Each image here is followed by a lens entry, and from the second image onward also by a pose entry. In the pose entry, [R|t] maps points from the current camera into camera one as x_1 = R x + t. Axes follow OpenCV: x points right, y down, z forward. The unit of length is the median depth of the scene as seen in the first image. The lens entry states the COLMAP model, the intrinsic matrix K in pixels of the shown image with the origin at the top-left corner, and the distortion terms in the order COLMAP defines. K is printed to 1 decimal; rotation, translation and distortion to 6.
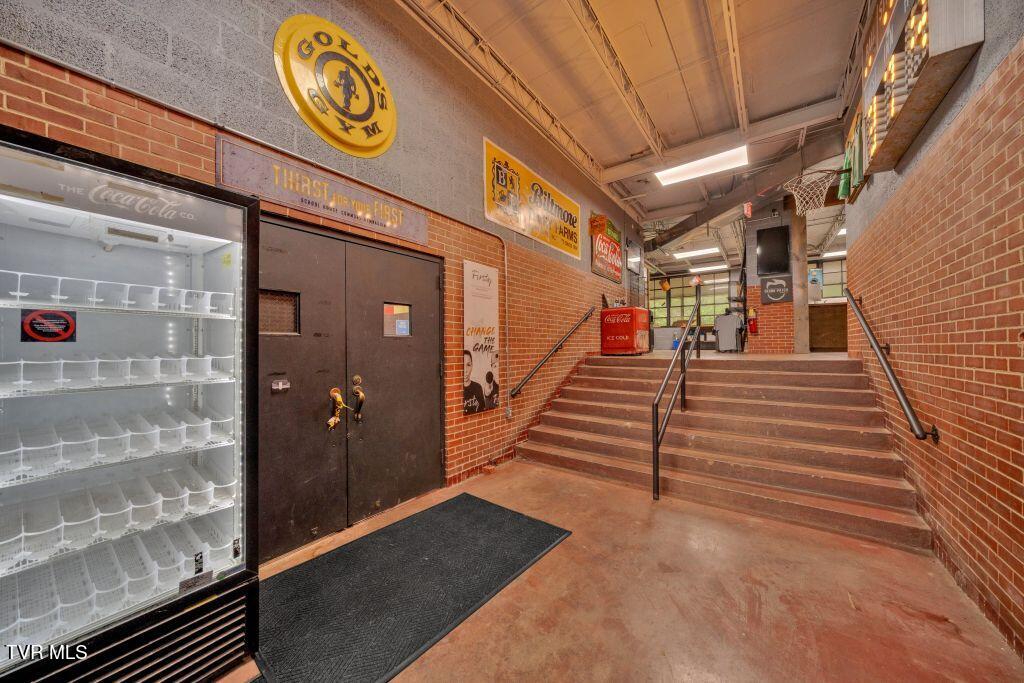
lens RADIAL K [[350.4, 0, 512.0], [0, 350.4, 341.5], [0, 0, 1]] dist [-0.000962, -0.000089]
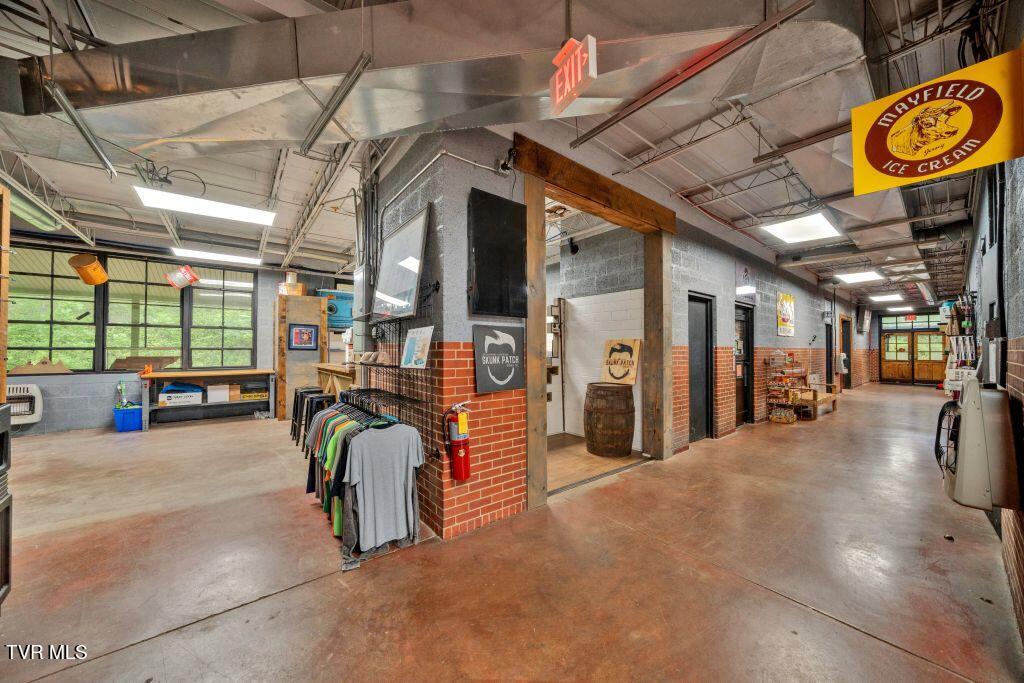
lens RADIAL K [[350.4, 0, 512.0], [0, 350.4, 341.5], [0, 0, 1]] dist [-0.000962, -0.000089]
pose [[0.269575, 0.021070, 0.962749, 0.189952], [-0.009990, 0.999768, -0.019083, -0.079659], [-0.962928, -0.004474, 0.269723, 0.443136]]
